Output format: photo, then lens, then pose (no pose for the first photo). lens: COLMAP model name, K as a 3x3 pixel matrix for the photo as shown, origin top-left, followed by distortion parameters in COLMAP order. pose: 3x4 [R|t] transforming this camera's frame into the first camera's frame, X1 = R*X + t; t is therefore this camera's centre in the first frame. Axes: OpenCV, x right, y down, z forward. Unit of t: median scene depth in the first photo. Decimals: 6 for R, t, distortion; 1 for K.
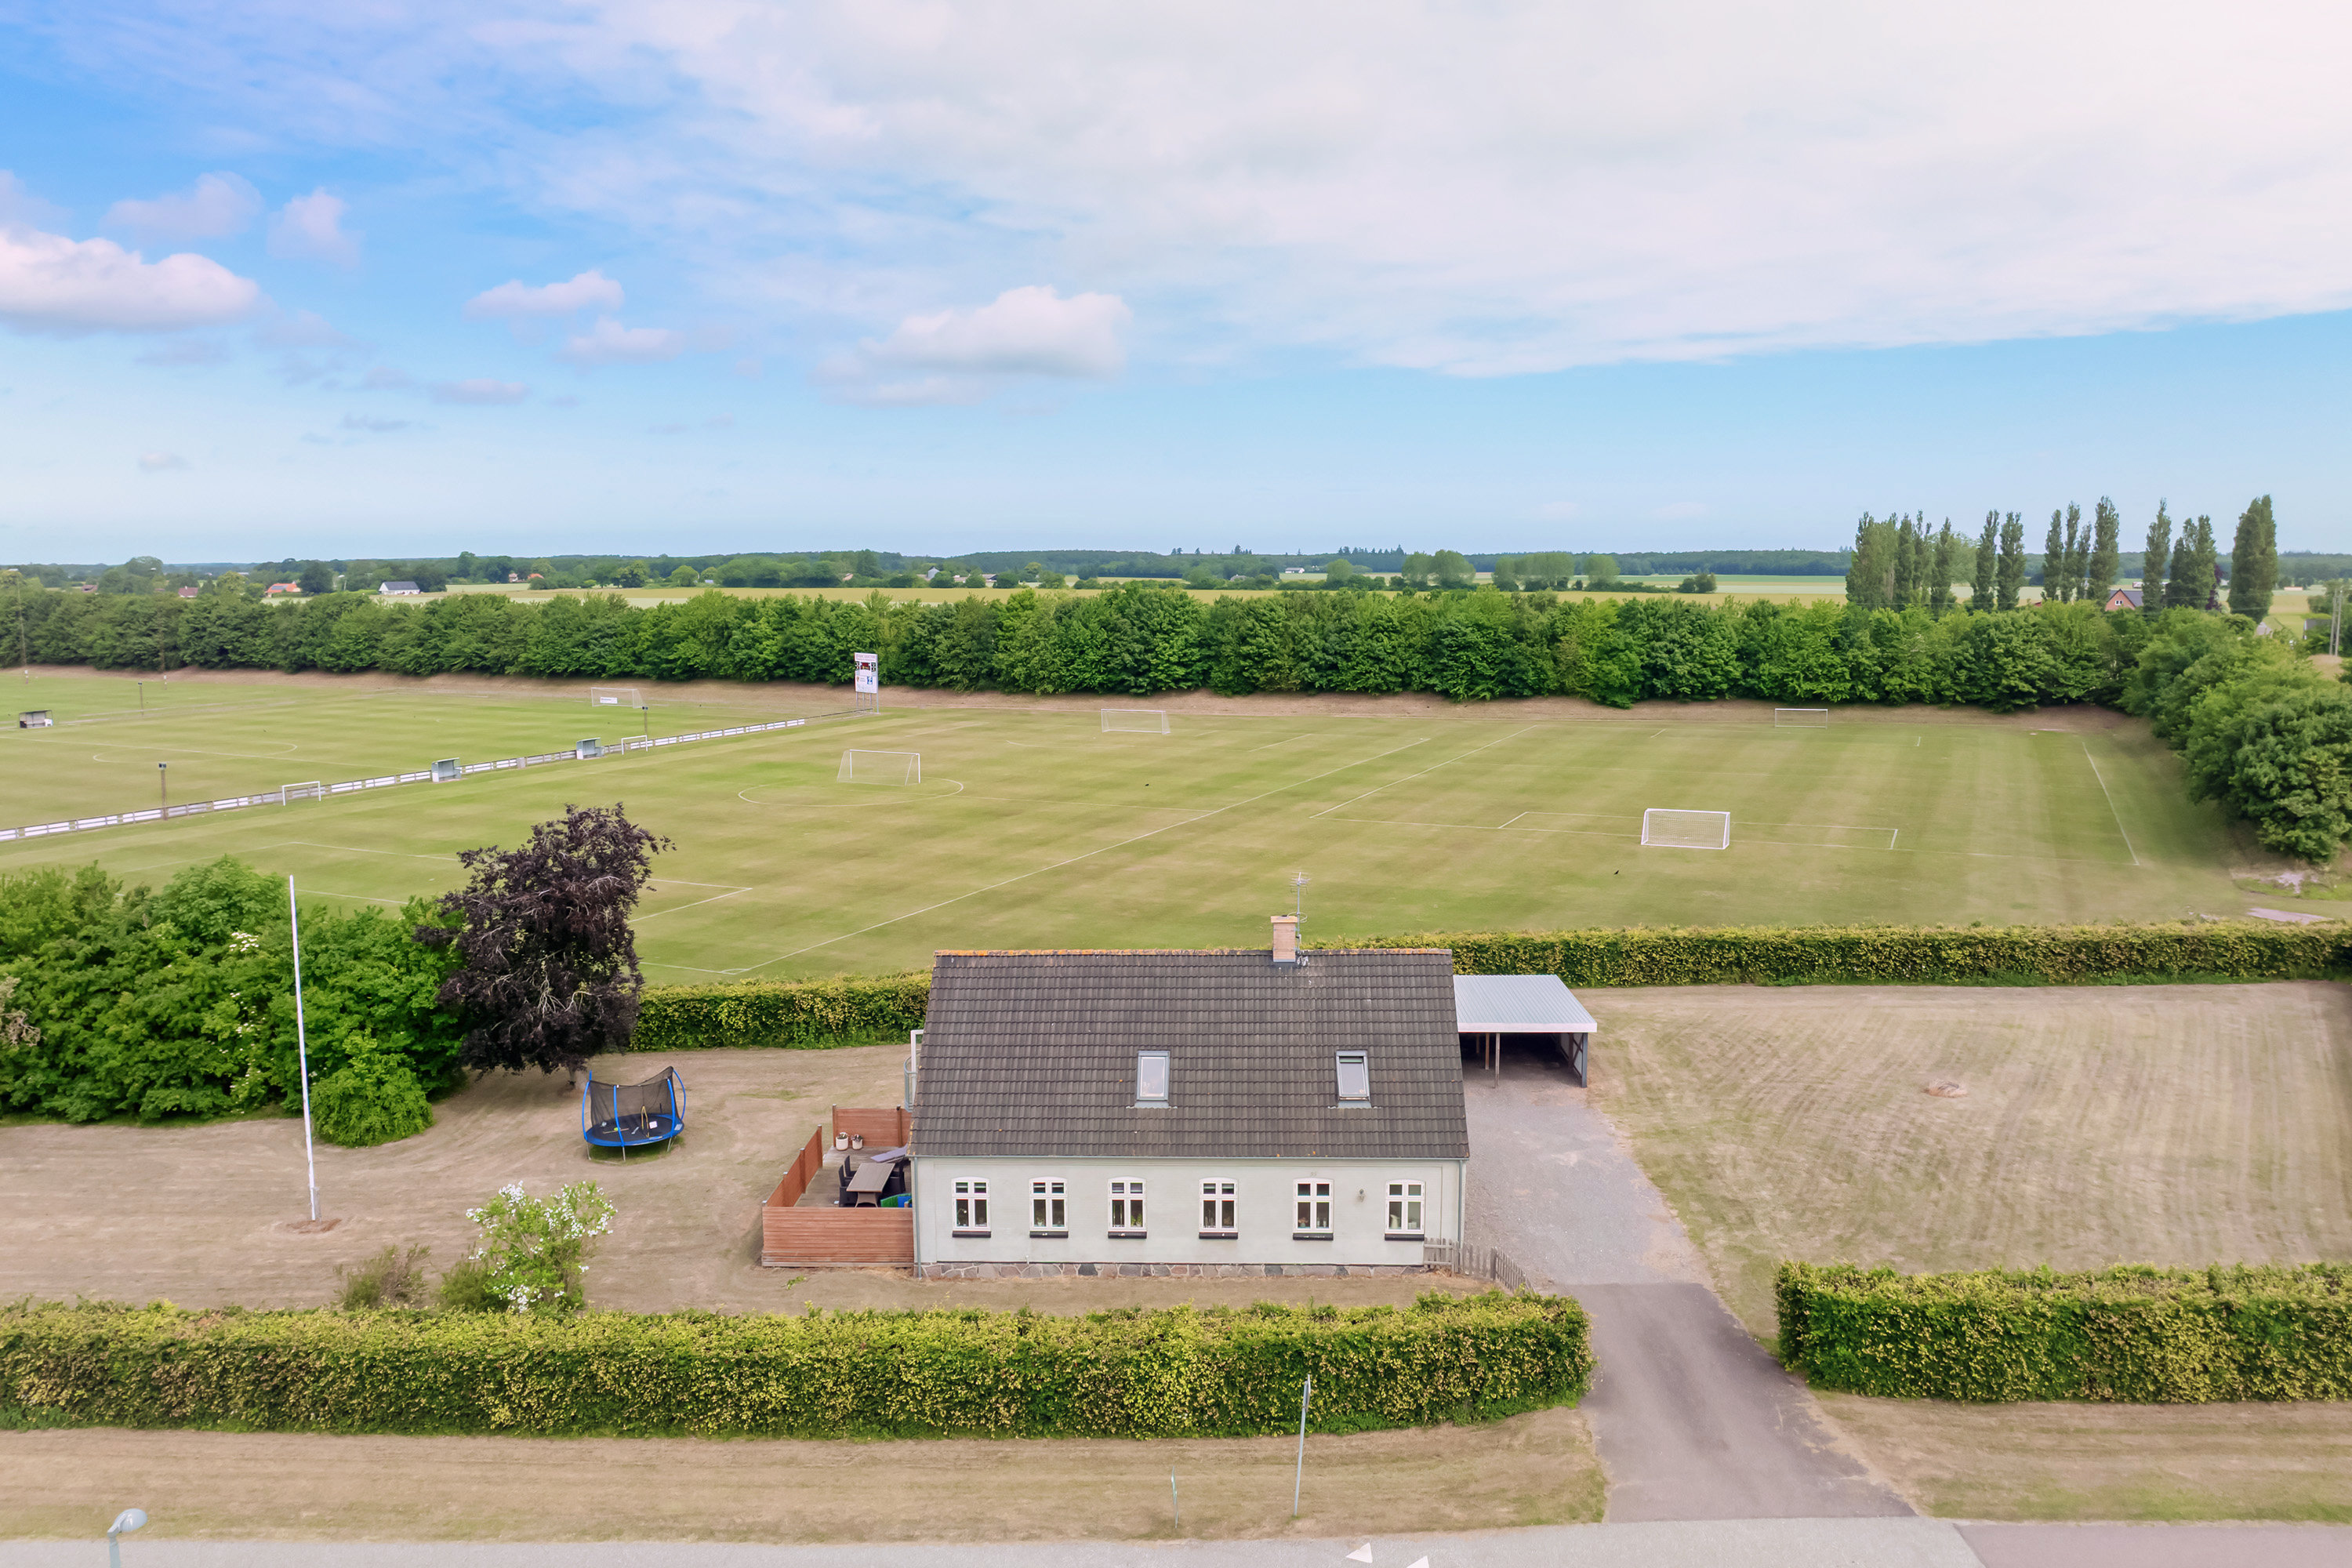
lens RADIAL K [[1658.0, 0, 1181.8], [0, 1658.0, 790.8], [0, 0, 1]] dist [-0.040913, 0.003378]
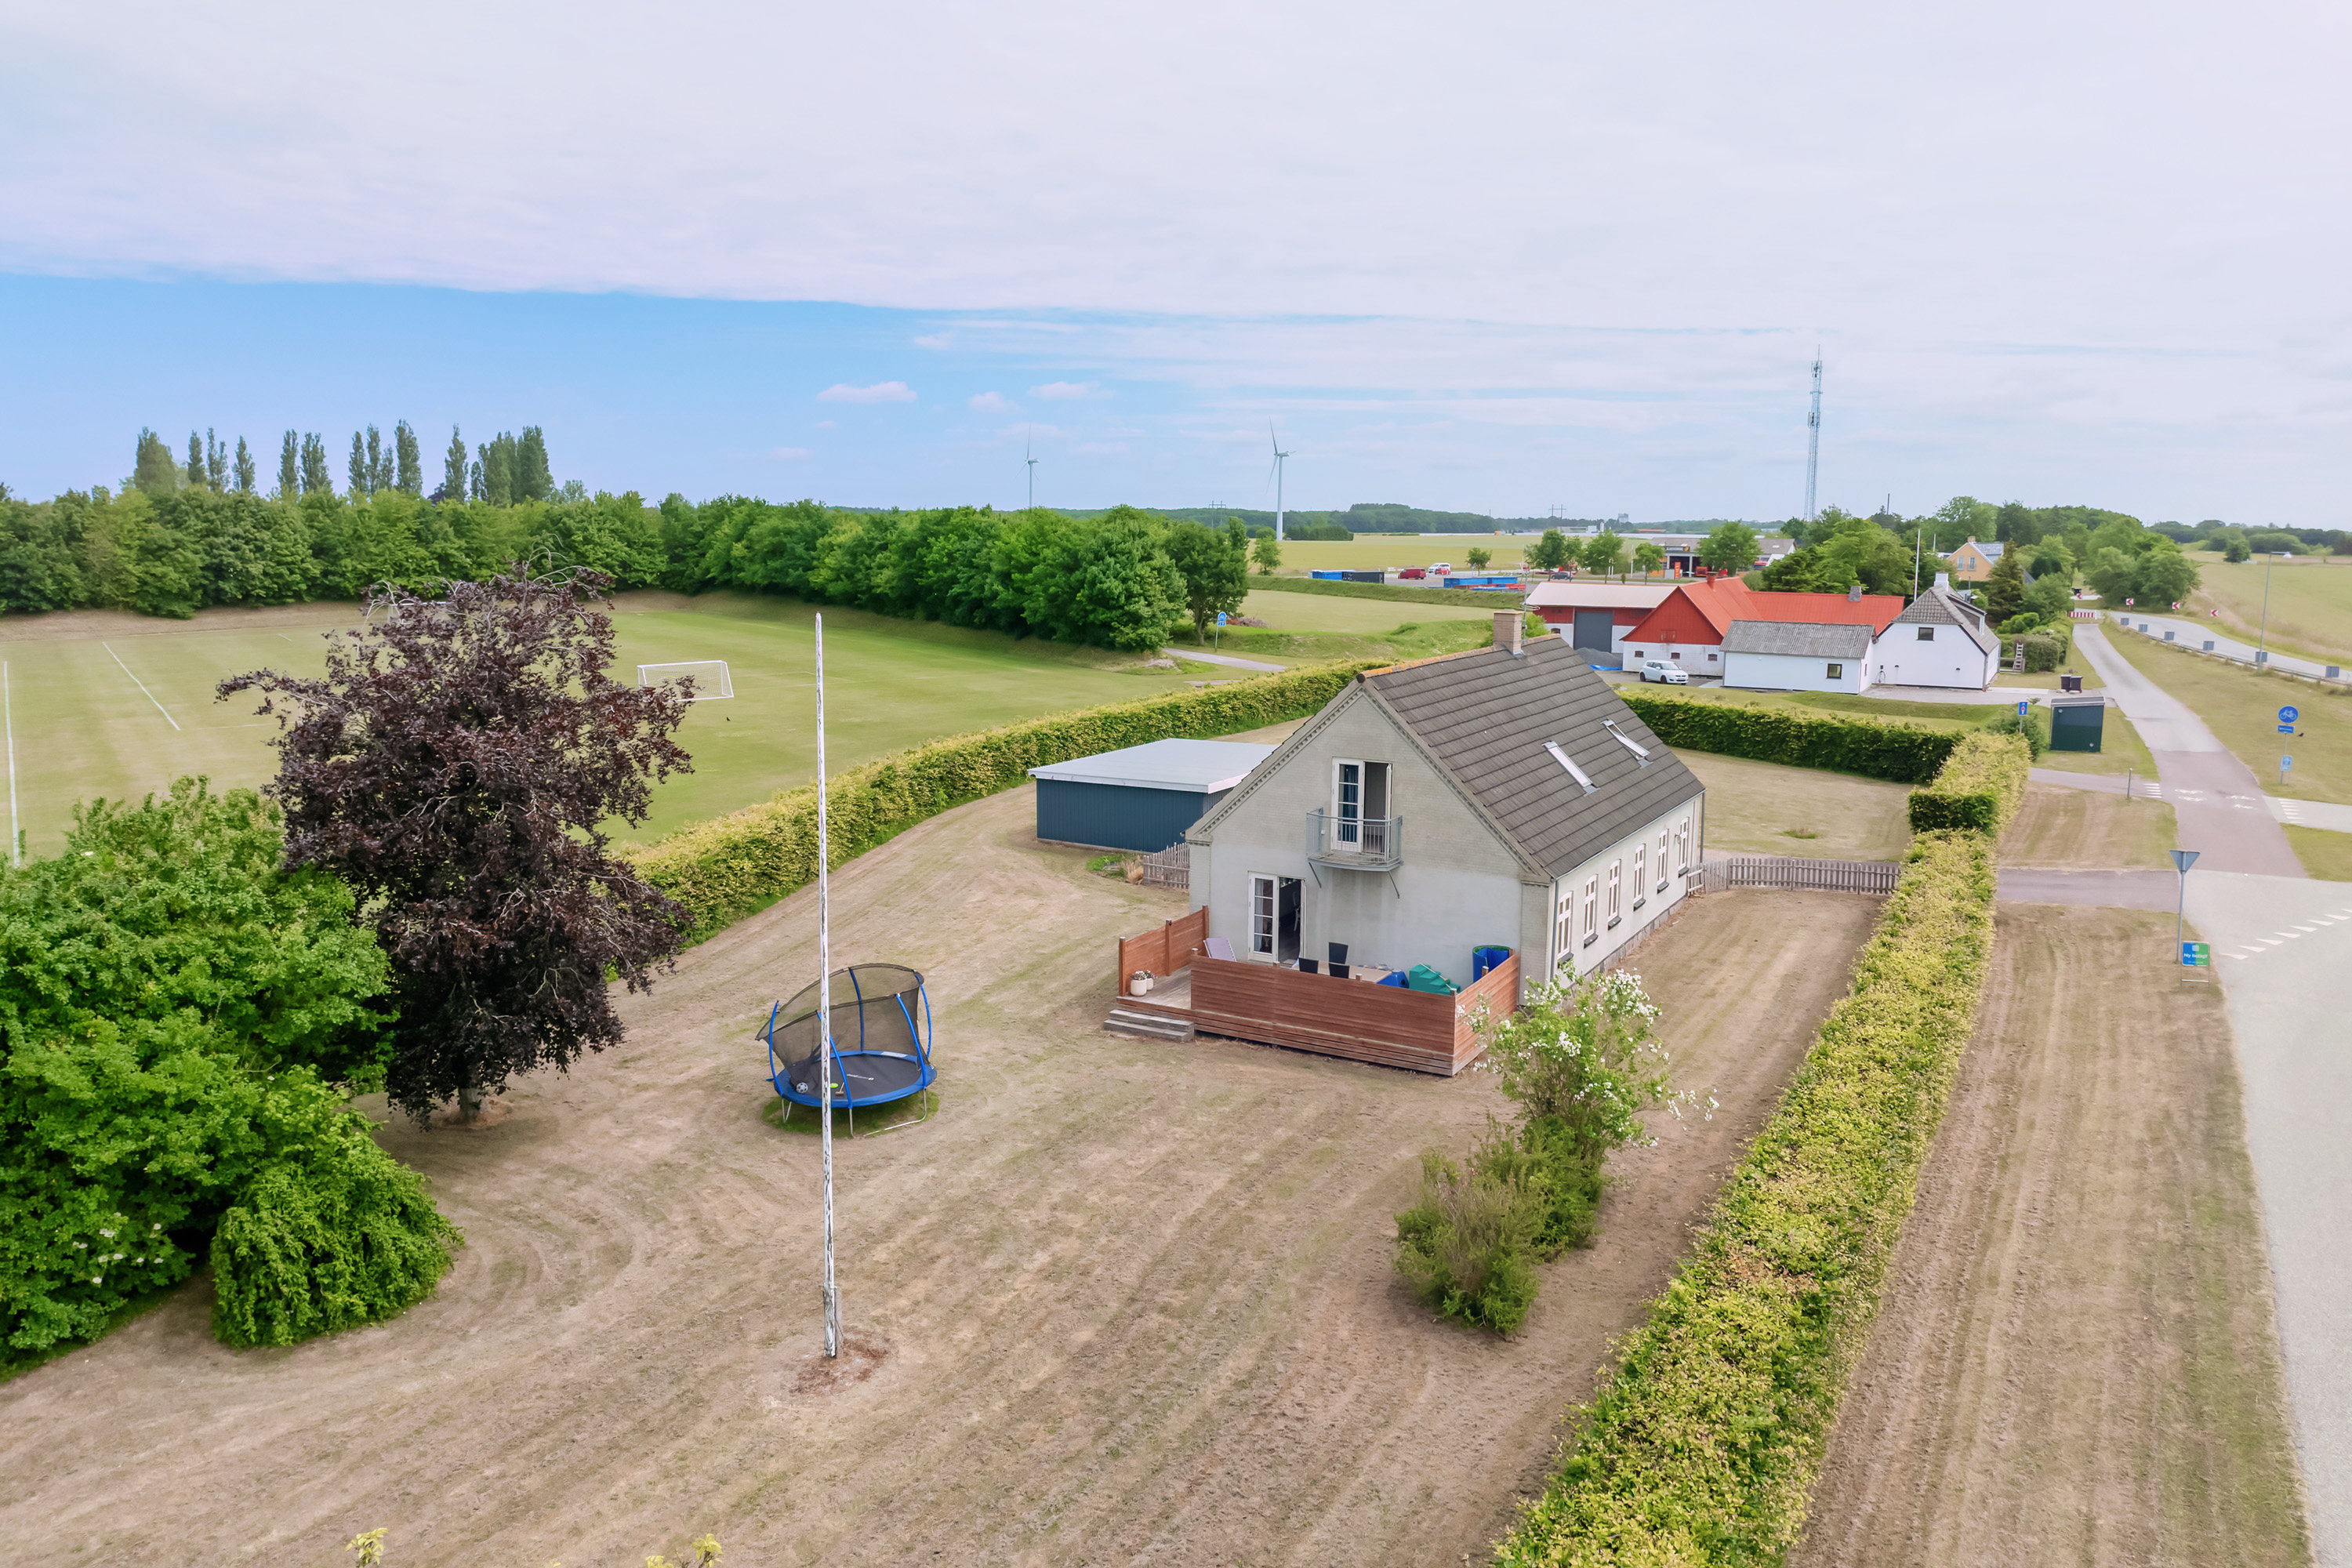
lens RADIAL K [[1658.0, 0, 1180.9], [0, 1658.0, 795.4], [0, 0, 1]] dist [-0.040913, 0.003378]
pose [[0.469630, -0.135414, 0.872417, -0.466748], [0.111943, 0.989325, 0.093301, 0.036443], [-0.875738, 0.053844, 0.479775, 0.357897]]
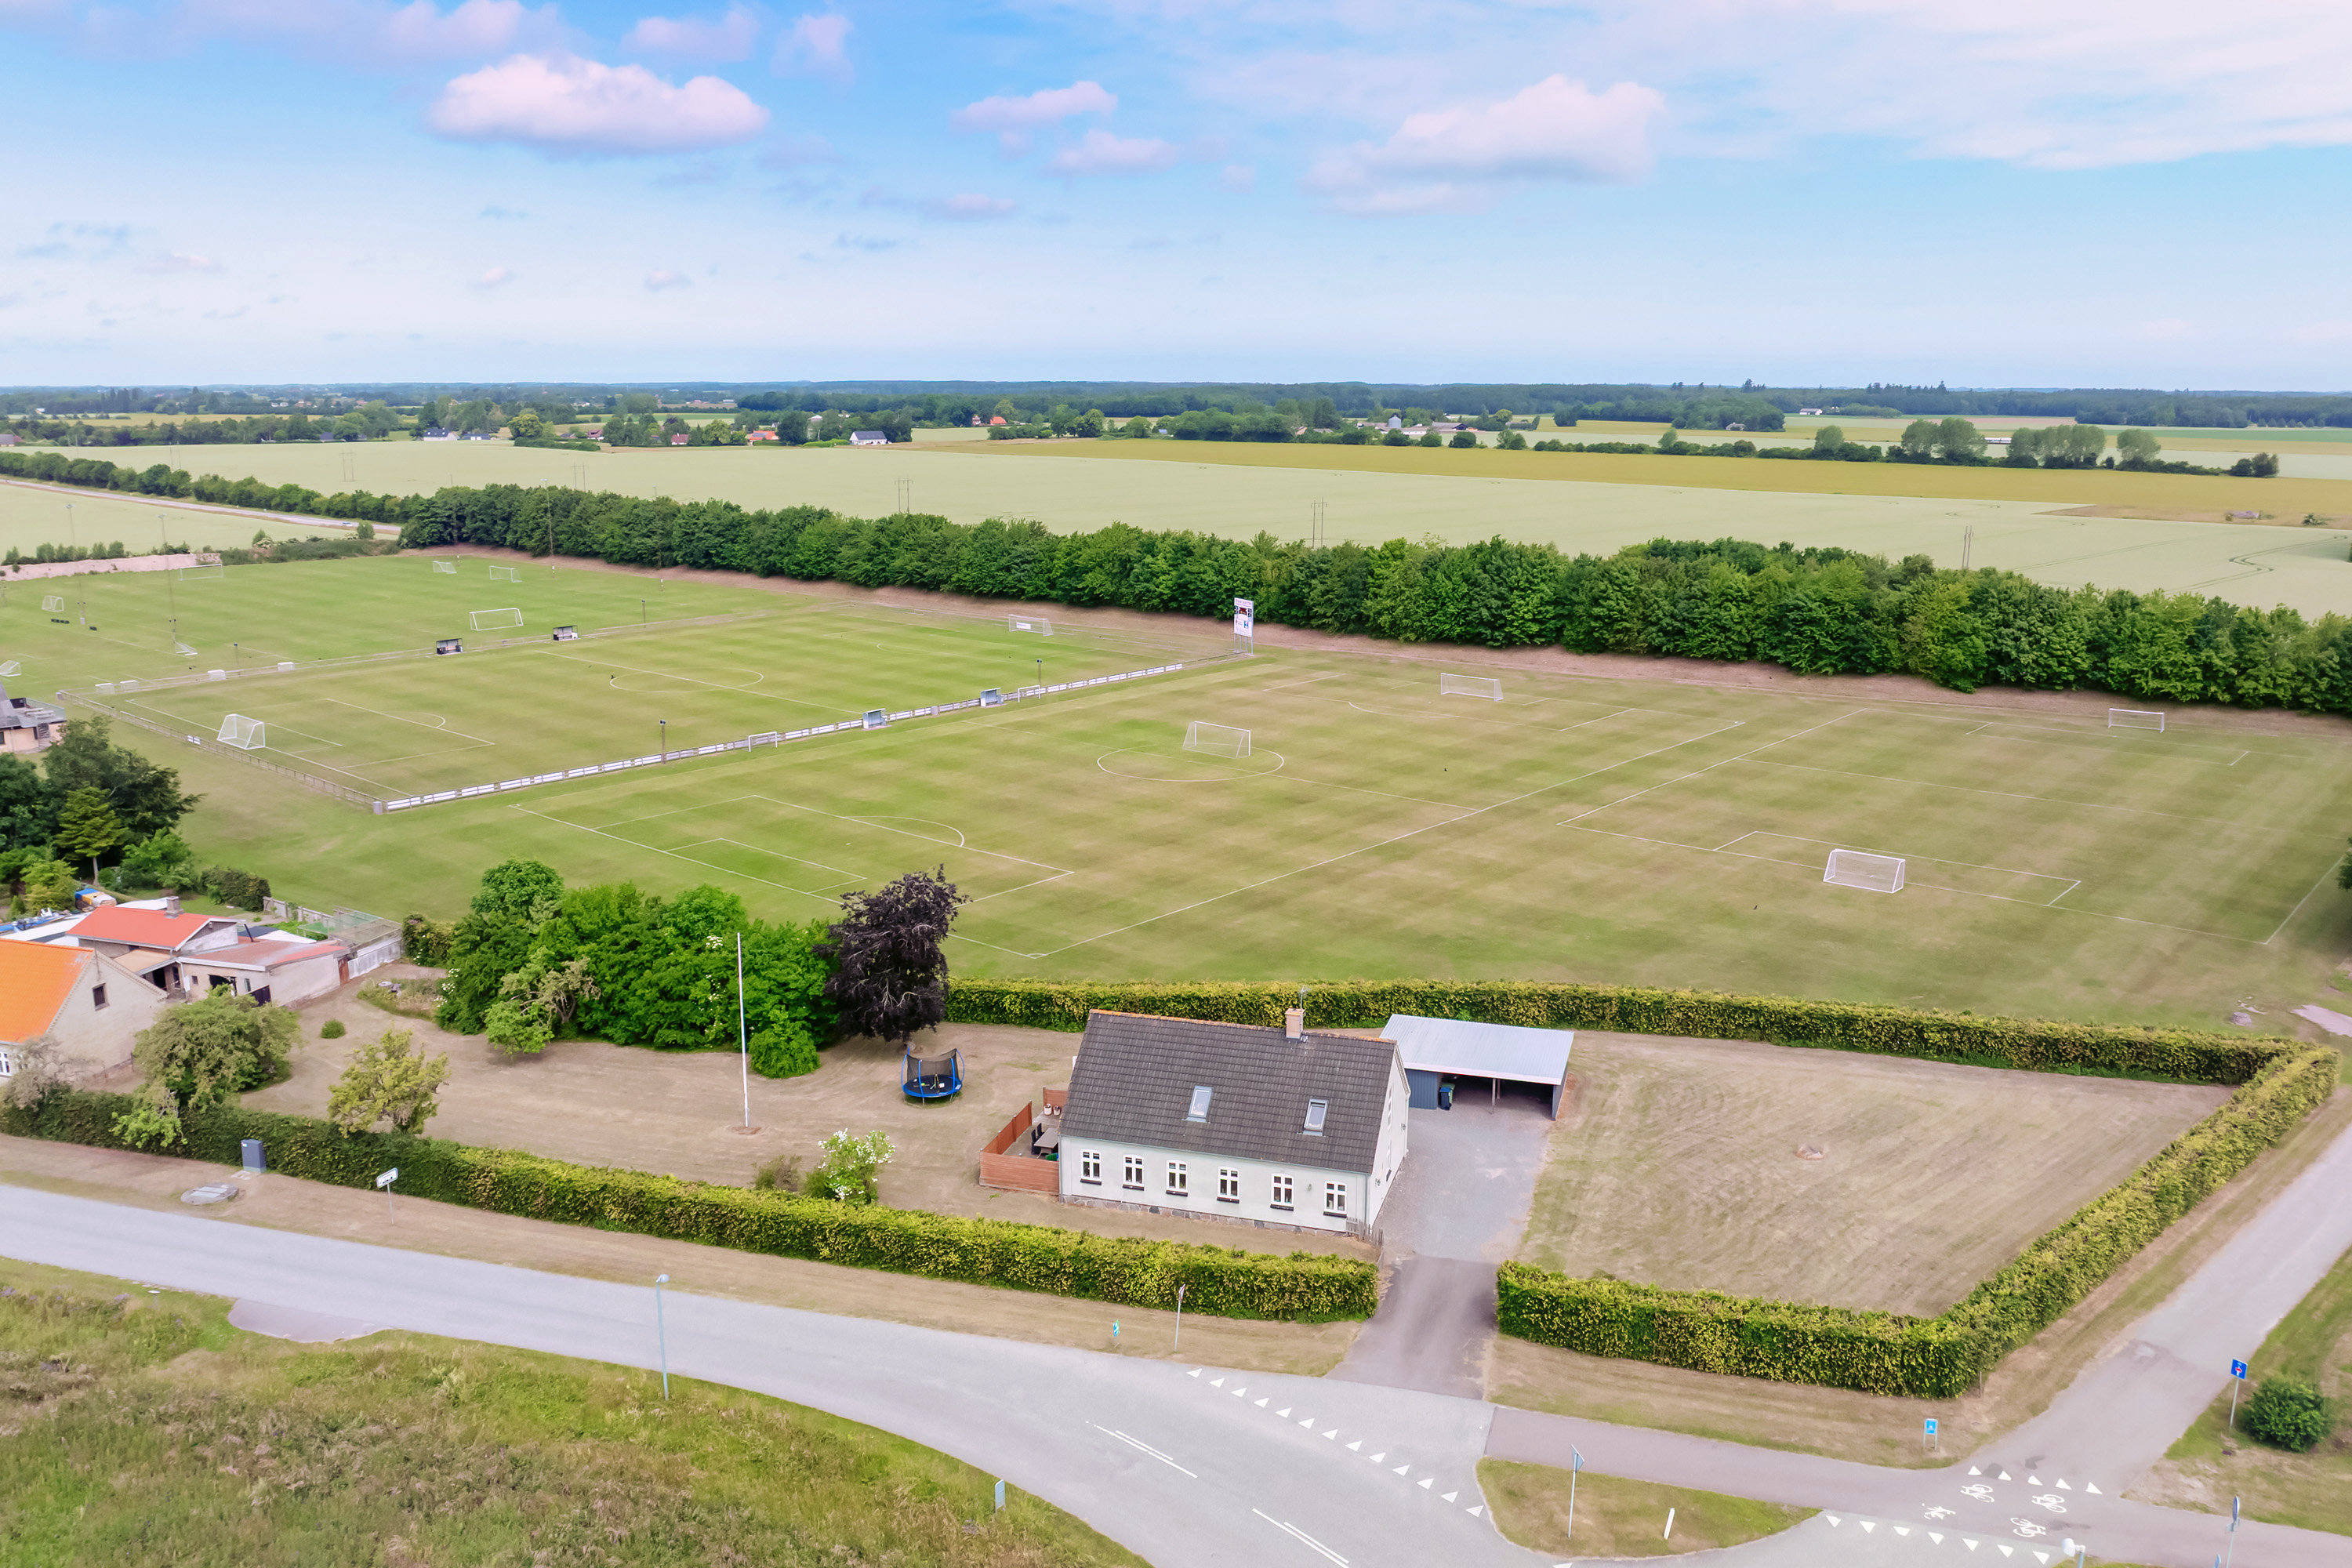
lens RADIAL K [[1796.7, 0, 1193.8], [0, 1796.7, 792.3], [0, 0, 1]] dist [-0.025080, -0.036264]
pose [[0.963836, 0.062602, -0.259037, 0.207961], [-0.039388, 0.994806, 0.093859, -0.151055], [0.263568, -0.080261, 0.961296, -0.353637]]
